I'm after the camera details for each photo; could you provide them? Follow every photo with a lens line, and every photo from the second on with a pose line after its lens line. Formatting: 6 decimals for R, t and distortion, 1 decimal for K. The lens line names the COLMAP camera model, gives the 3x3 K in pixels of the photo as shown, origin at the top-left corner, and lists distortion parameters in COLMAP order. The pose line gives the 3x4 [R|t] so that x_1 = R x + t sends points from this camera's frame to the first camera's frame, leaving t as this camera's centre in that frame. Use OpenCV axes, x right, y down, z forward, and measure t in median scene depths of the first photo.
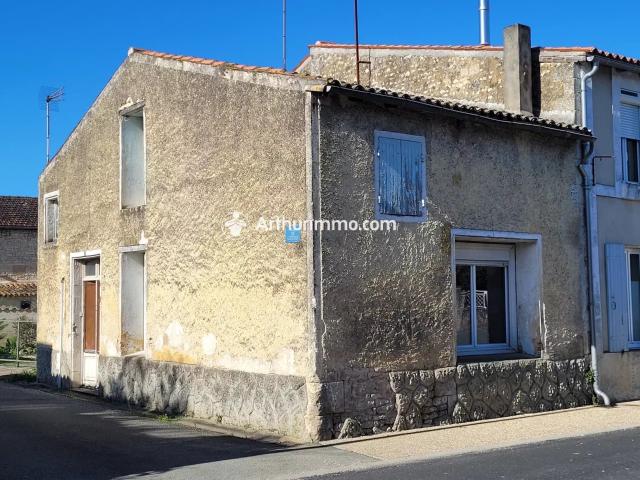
lens RADIAL K [[854.0, 0, 320.0], [0, 854.0, 240.0], [0, 0, 1]] dist [-0.001199, -0.018141]
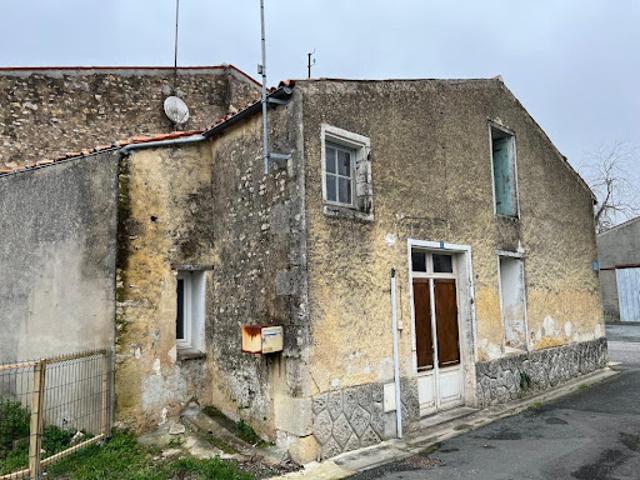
lens RADIAL K [[472.2, 0, 320.0], [0, 472.2, 240.0], [0, 0, 1]] dist [-0.000741, -0.000242]
pose [[-0.090102, 0.140523, 0.985969, -0.477511], [-0.049545, 0.988138, -0.145360, 0.055620], [-0.994699, -0.061947, -0.082071, 0.772270]]
